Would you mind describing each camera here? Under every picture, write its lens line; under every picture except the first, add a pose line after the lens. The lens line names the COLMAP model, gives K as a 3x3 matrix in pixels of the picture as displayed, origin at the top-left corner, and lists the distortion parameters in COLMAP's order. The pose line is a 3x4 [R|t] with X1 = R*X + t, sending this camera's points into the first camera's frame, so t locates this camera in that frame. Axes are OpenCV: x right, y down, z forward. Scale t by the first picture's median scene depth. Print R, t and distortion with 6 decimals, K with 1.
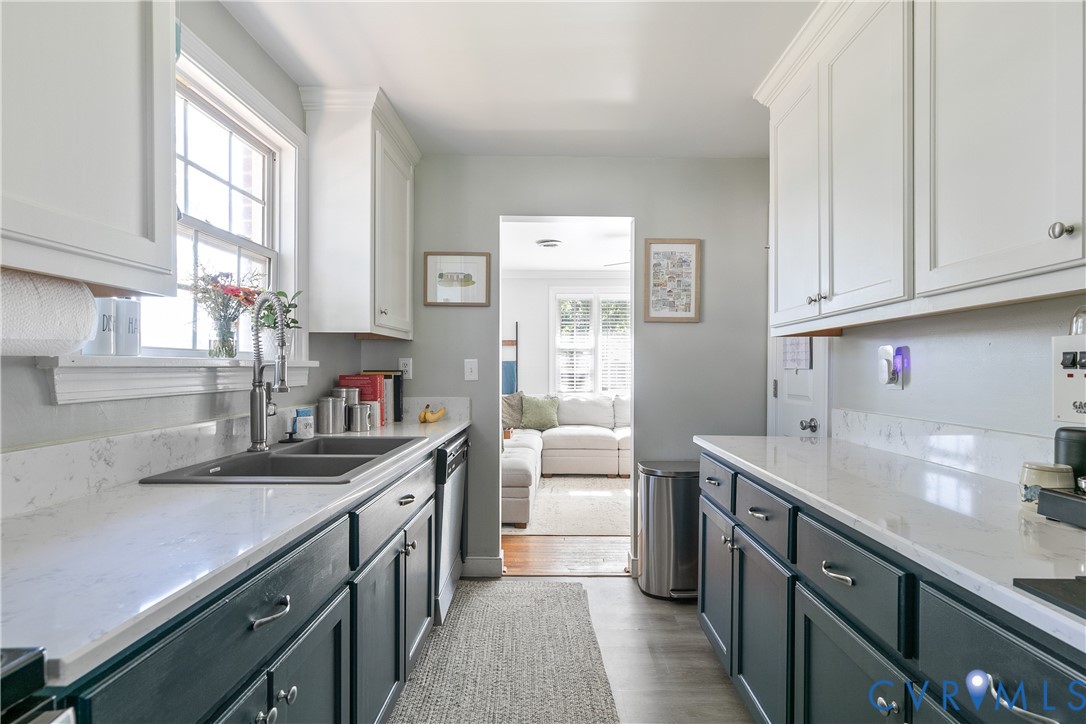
lens RADIAL K [[495.9, 0, 538.9], [0, 495.9, 376.5], [0, 0, 1]] dist [0.011733, -0.003698]
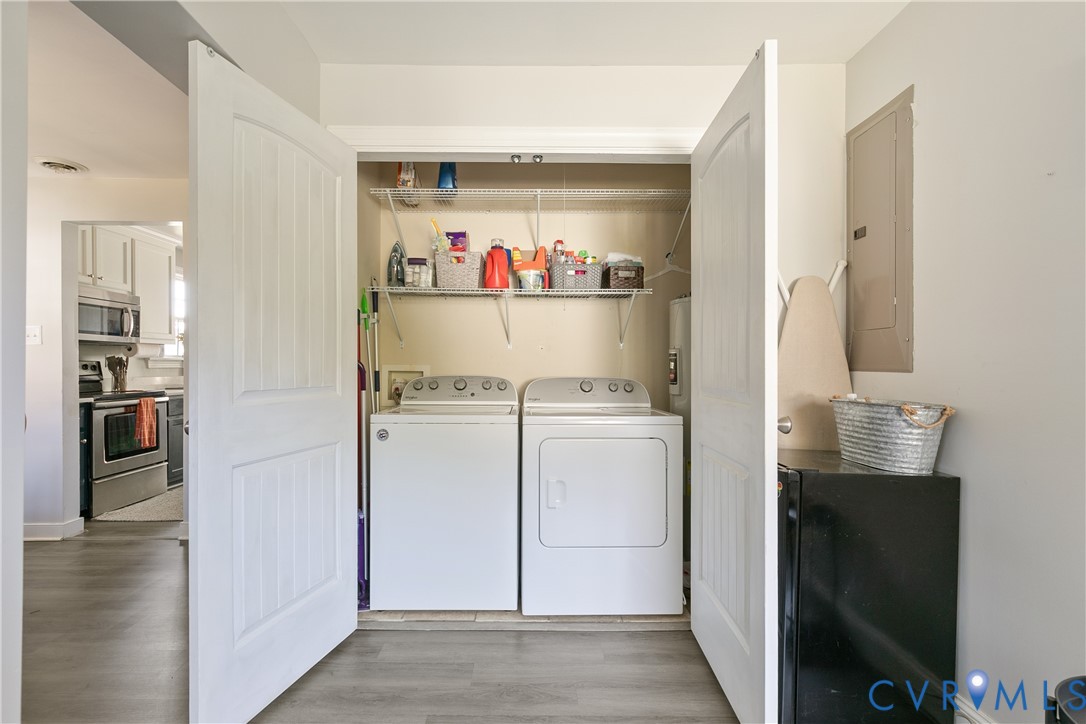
lens RADIAL K [[495.9, 0, 520.7], [0, 495.9, 361.2], [0, 0, 1]] dist [0.011733, -0.003698]
pose [[0.999370, -0.004179, 0.035240, 1.168723], [0.005175, 0.999588, -0.028218, 0.071025], [-0.035108, 0.028383, 0.998980, -1.892545]]
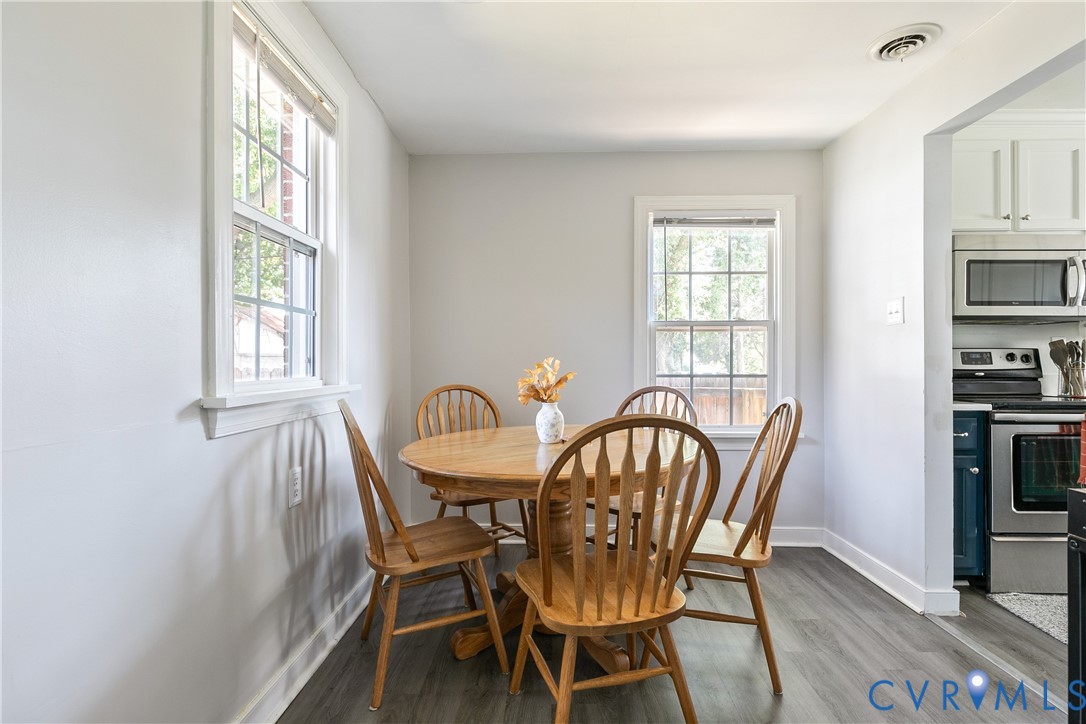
lens RADIAL K [[516.0, 0, 543.5], [0, 516.0, 361.7], [0, 0, 1]] dist [-0.004961, -0.000448]
pose [[0.017800, 0.000108, -0.999842, 0.861933], [-0.023632, 0.999721, -0.000313, 0.071468], [0.999562, 0.023633, 0.017798, -1.128177]]
